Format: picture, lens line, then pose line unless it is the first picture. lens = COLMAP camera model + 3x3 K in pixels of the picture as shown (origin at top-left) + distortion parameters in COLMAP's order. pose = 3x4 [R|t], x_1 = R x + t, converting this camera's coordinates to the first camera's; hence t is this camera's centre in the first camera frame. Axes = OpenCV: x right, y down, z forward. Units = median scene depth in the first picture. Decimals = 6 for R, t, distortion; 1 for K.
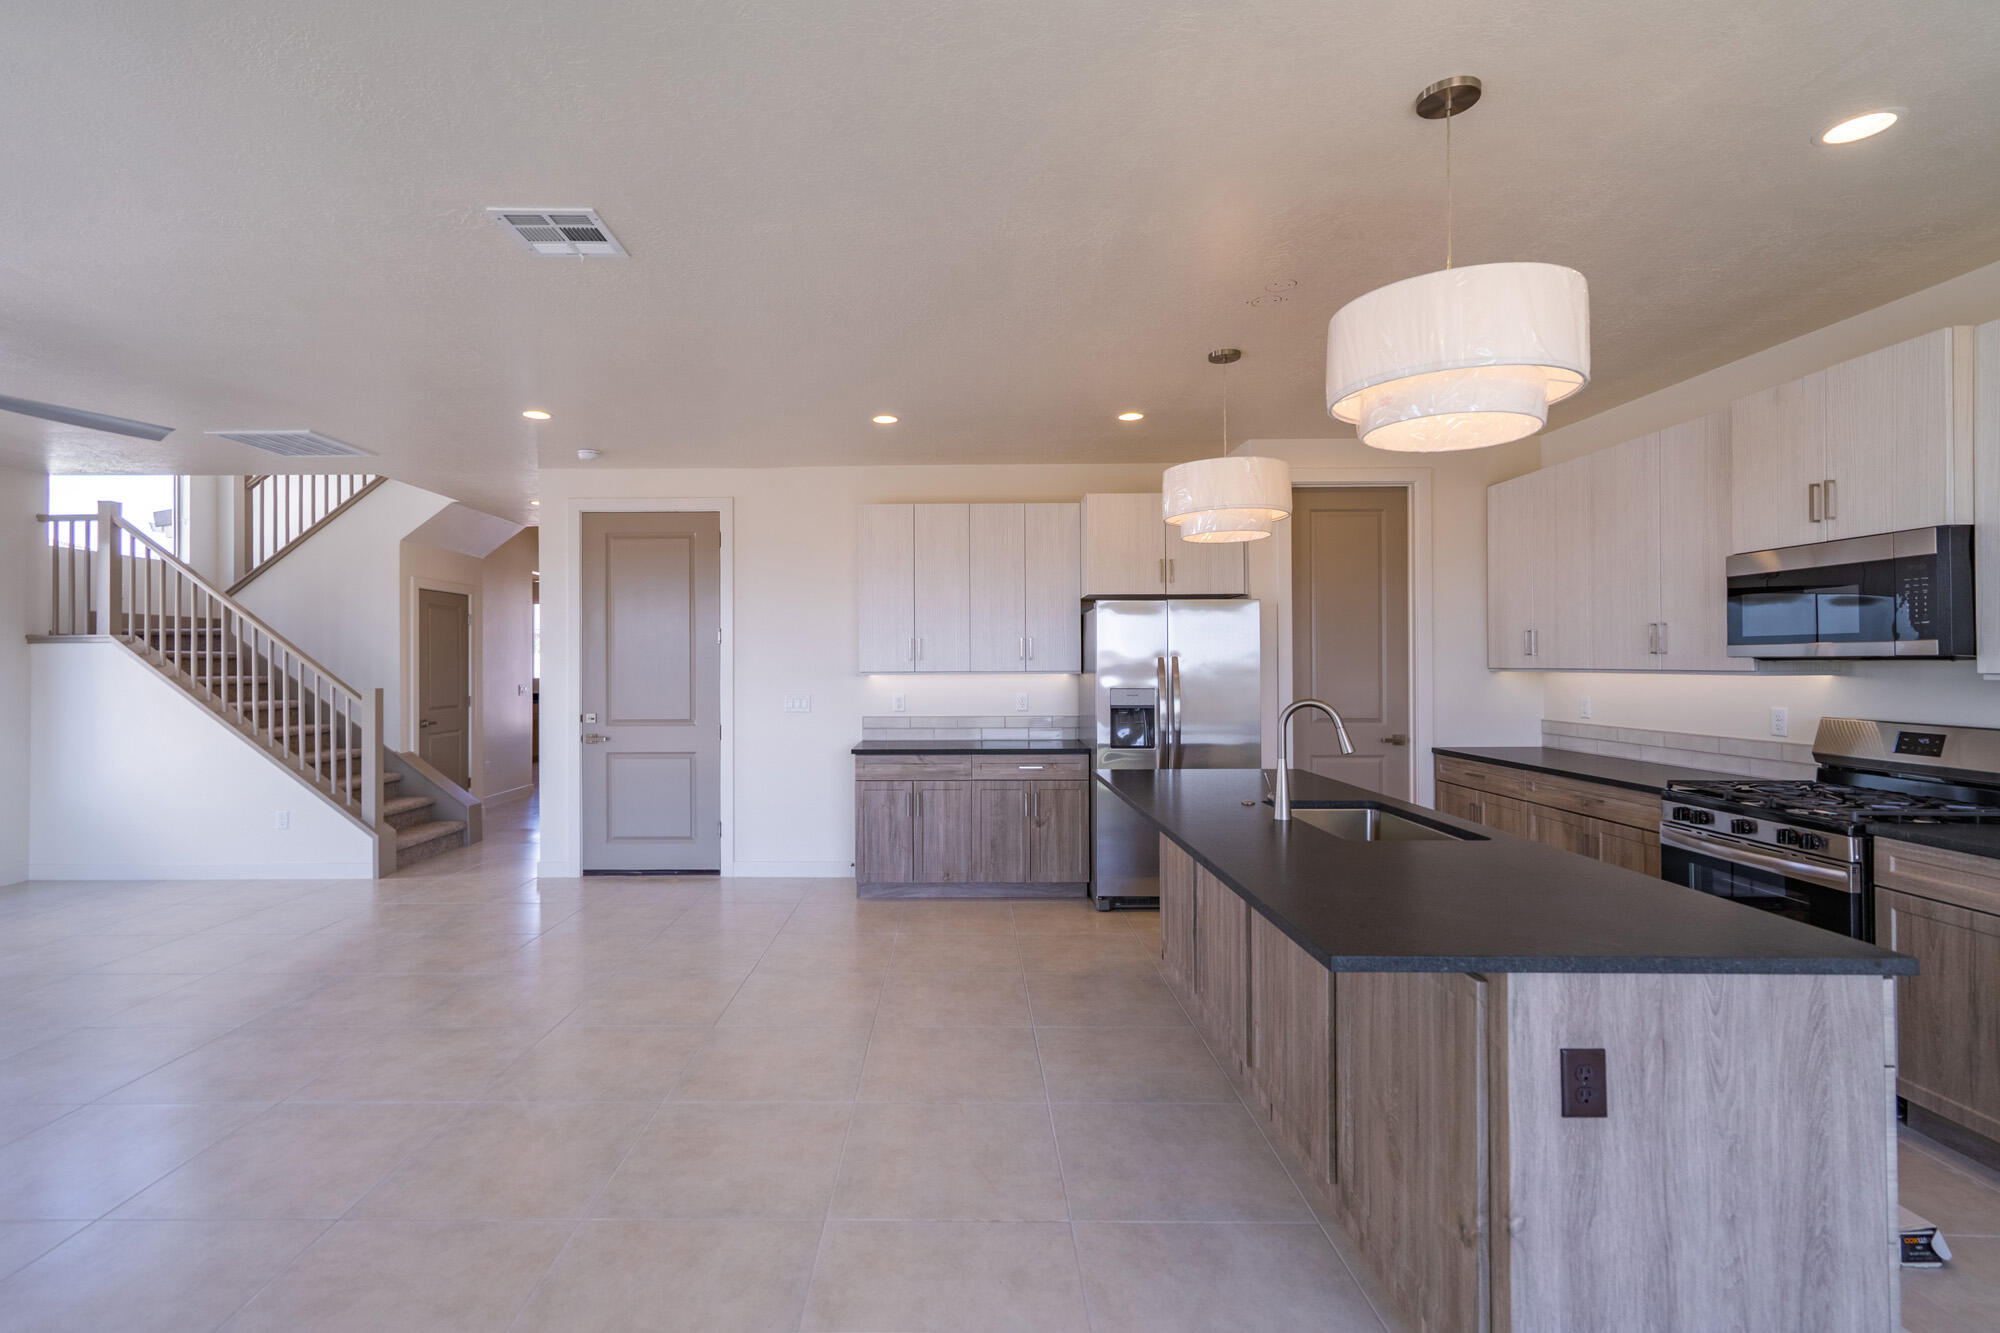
lens RADIAL K [[980.4, 0, 939.7], [0, 980.4, 658.8], [0, 0, 1]] dist [-0.000577, 0.006124]
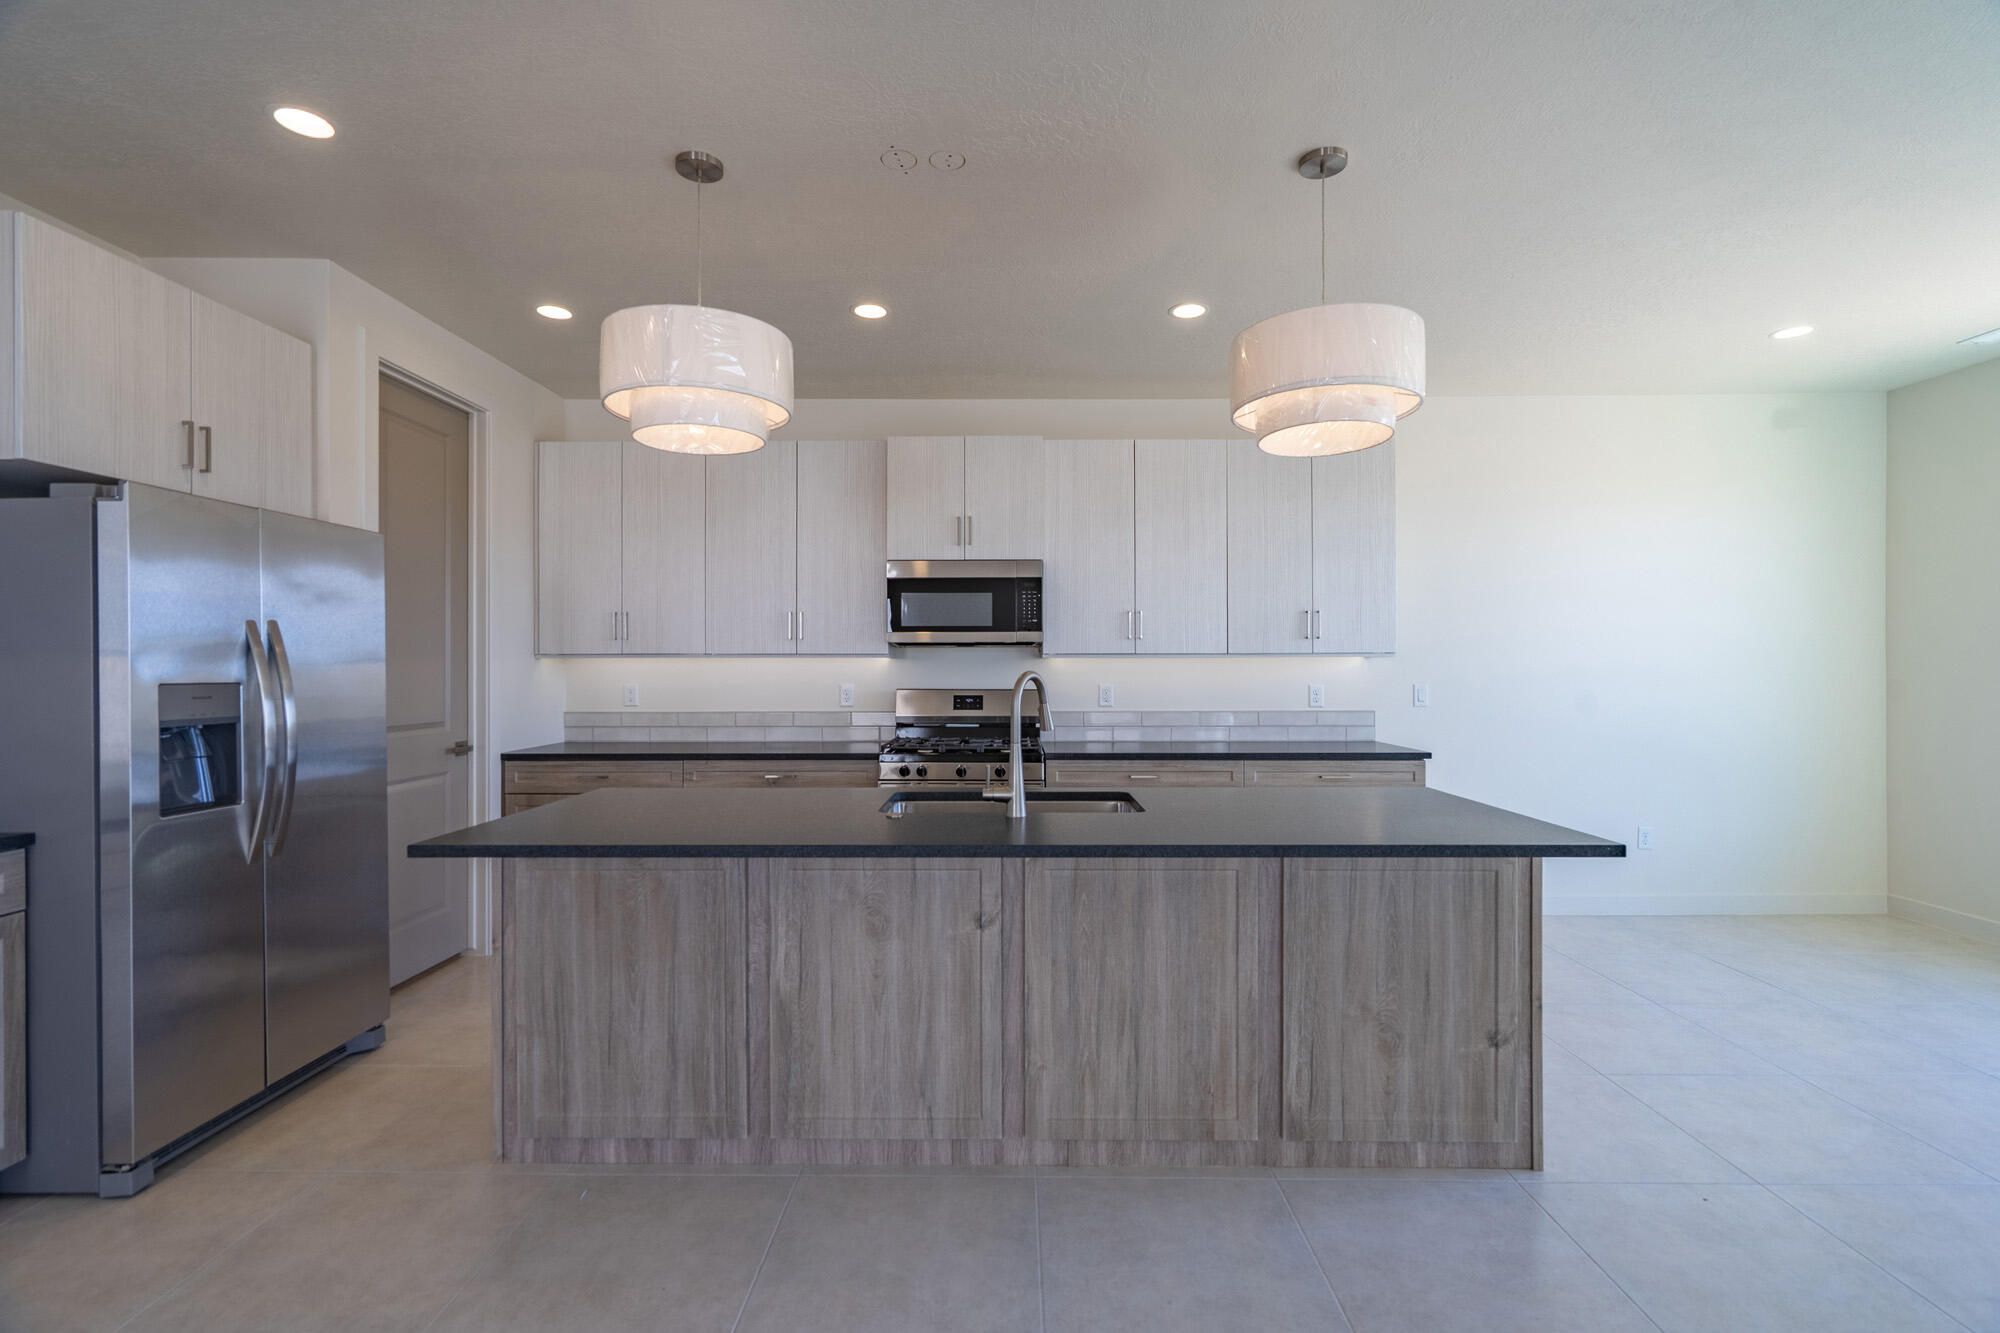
lens RADIAL K [[917.0, 0, 1037.3], [0, 917.0, 671.5], [0, 0, 1]] dist [-0.001211, 0.000408]
pose [[-0.047035, -0.000871, 0.998893, -0.261523], [0.000240, 1.000000, 0.000883, 0.024495], [-0.998893, 0.000282, -0.047034, 0.619382]]
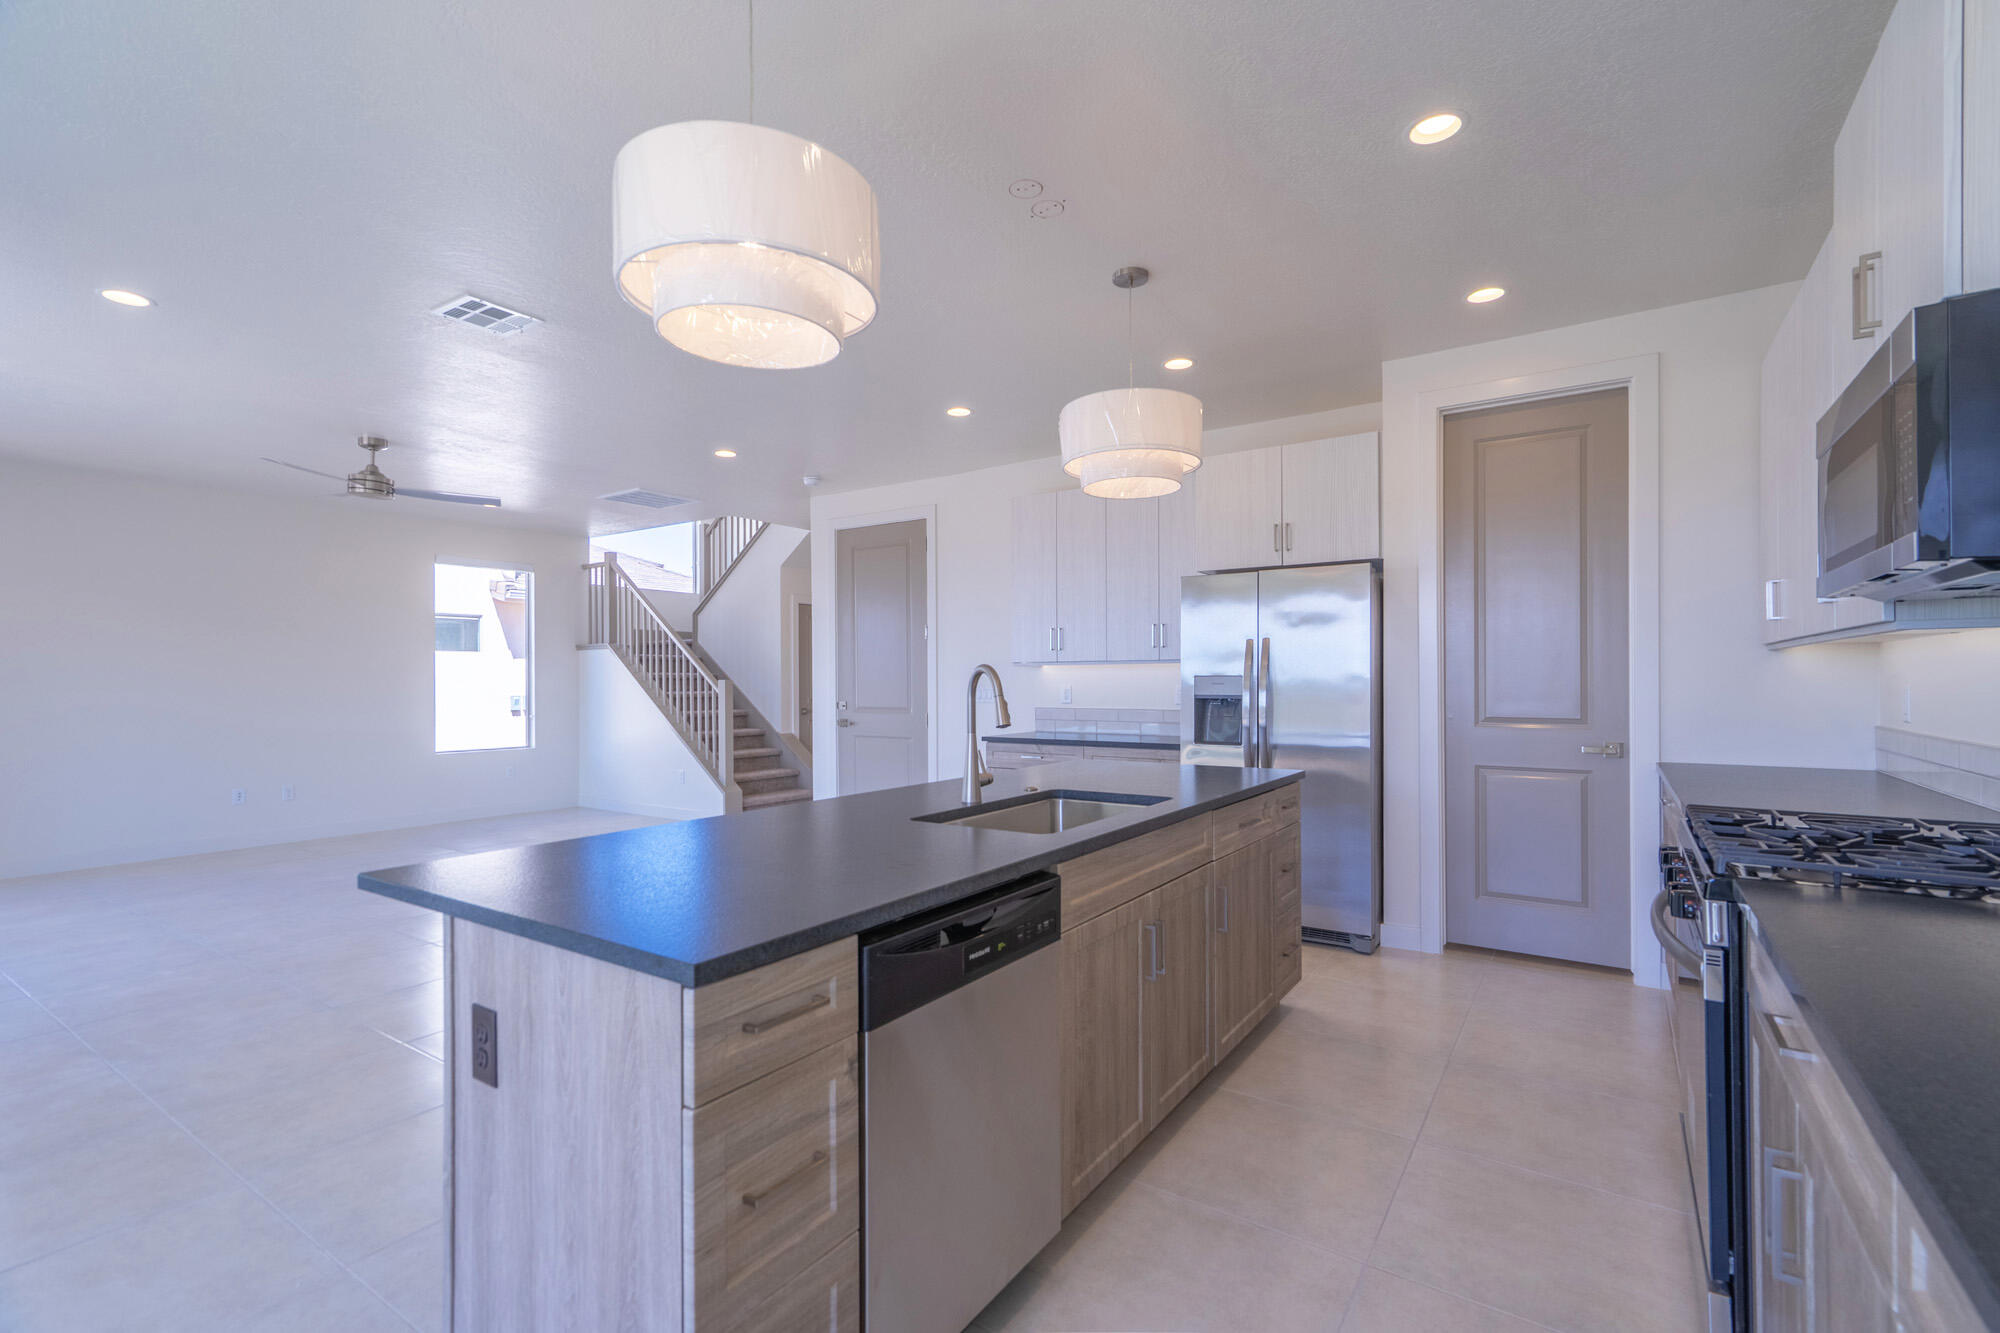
lens RADIAL K [[962.4, 0, 990.4], [0, 962.4, 681.0], [0, 0, 1]] dist [0.004380, 0.000870]
pose [[0.817163, 0.001303, -0.576405, 0.523648], [0.001175, 0.999992, 0.003928, 0.031143], [0.576406, -0.003887, 0.817154, 0.183153]]
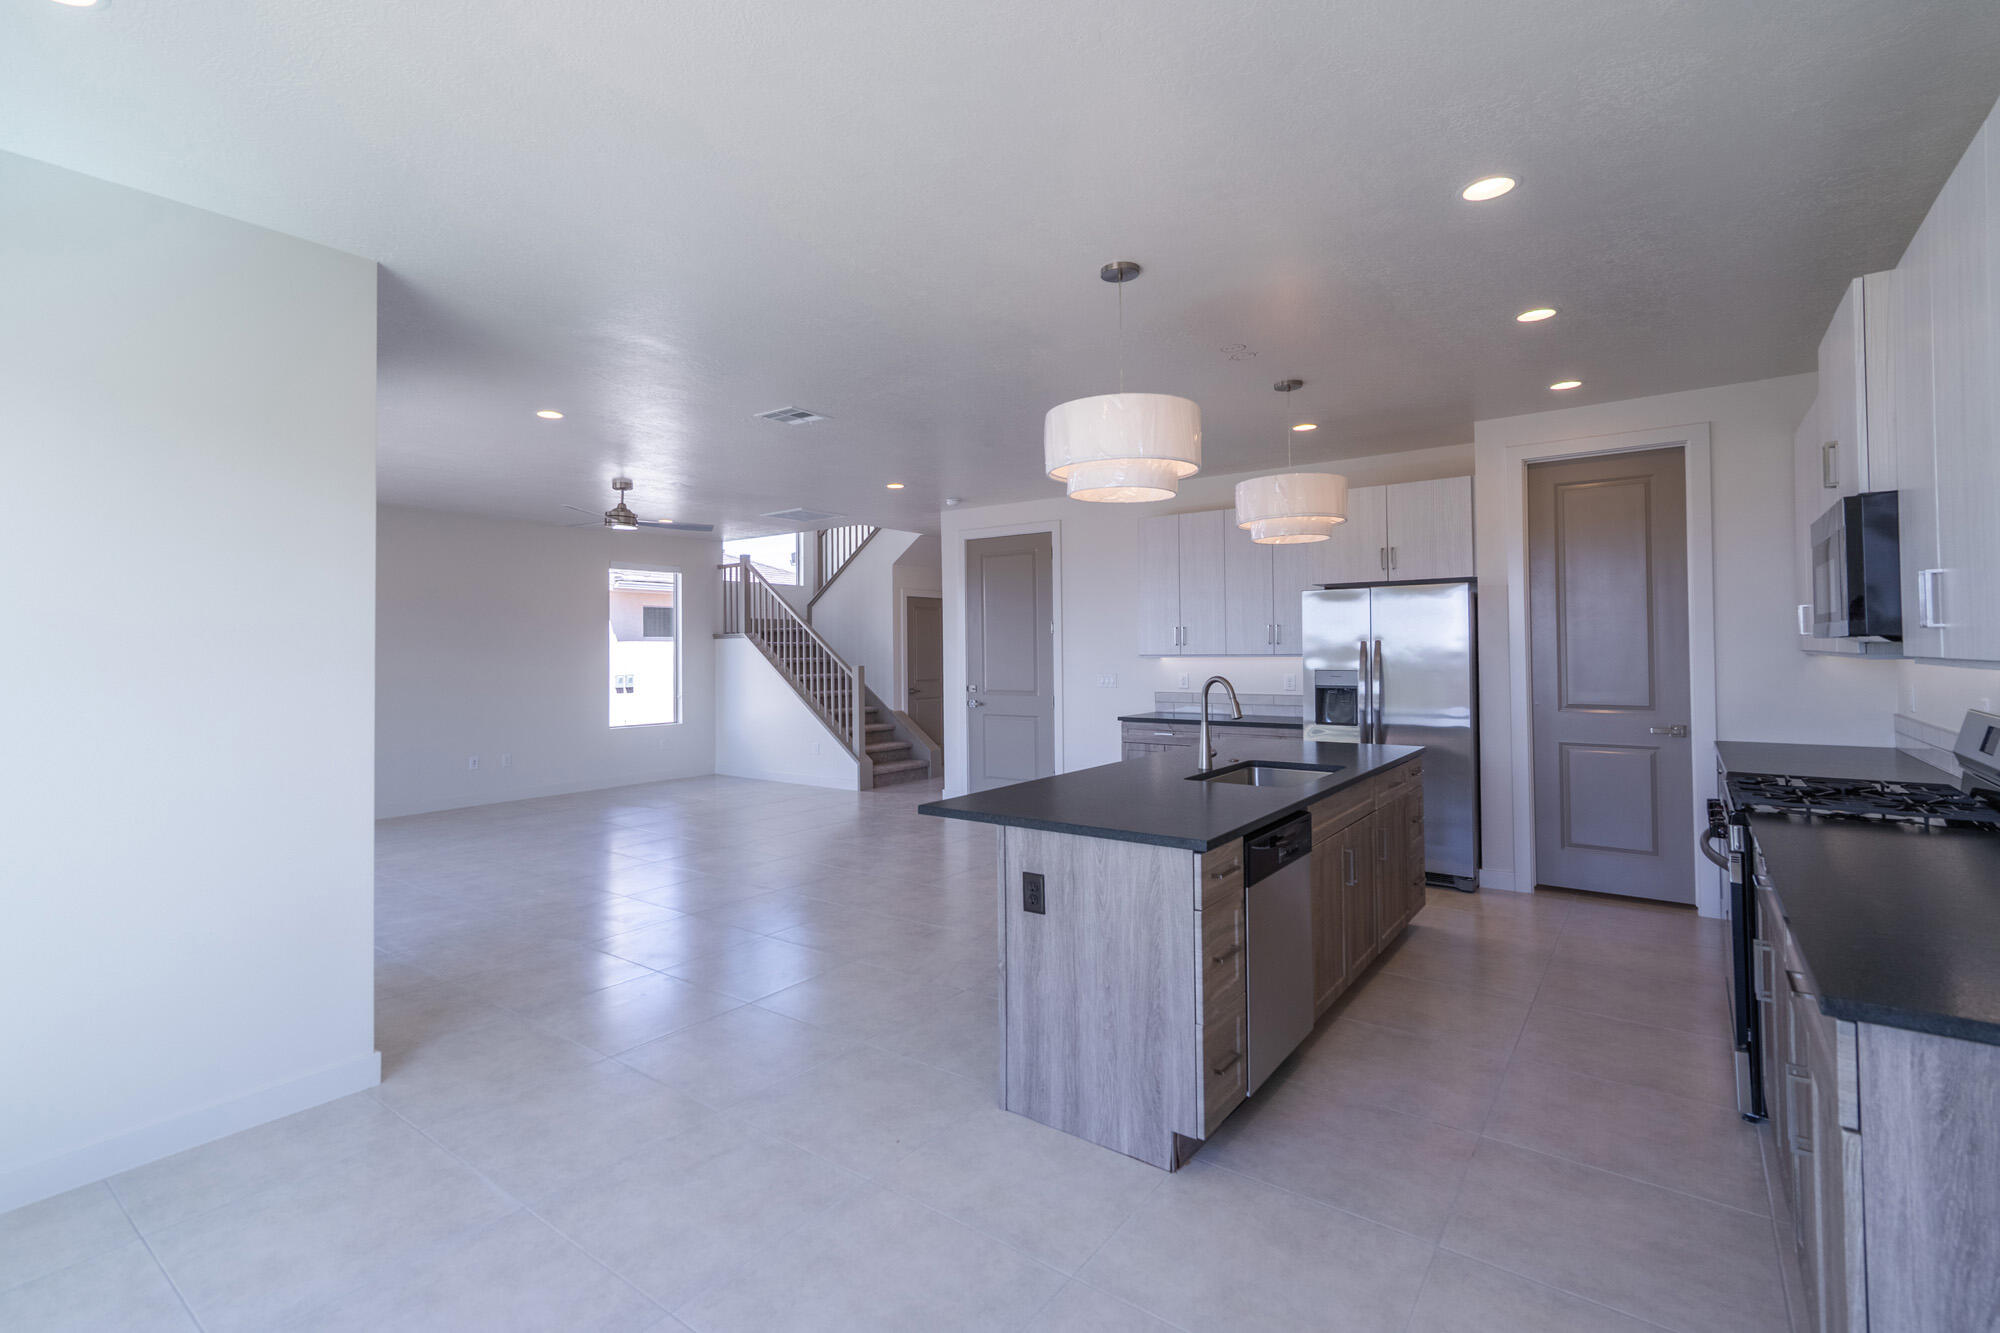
lens RADIAL K [[998.9, 0, 877.0], [0, 998.9, 637.7], [0, 0, 1]] dist [0.001747, 0.000685]
pose [[0.751577, -0.011820, -0.659539, 0.544903], [0.009349, 0.999930, -0.007266, -0.002414], [0.659579, -0.000705, 0.751635, -0.170180]]
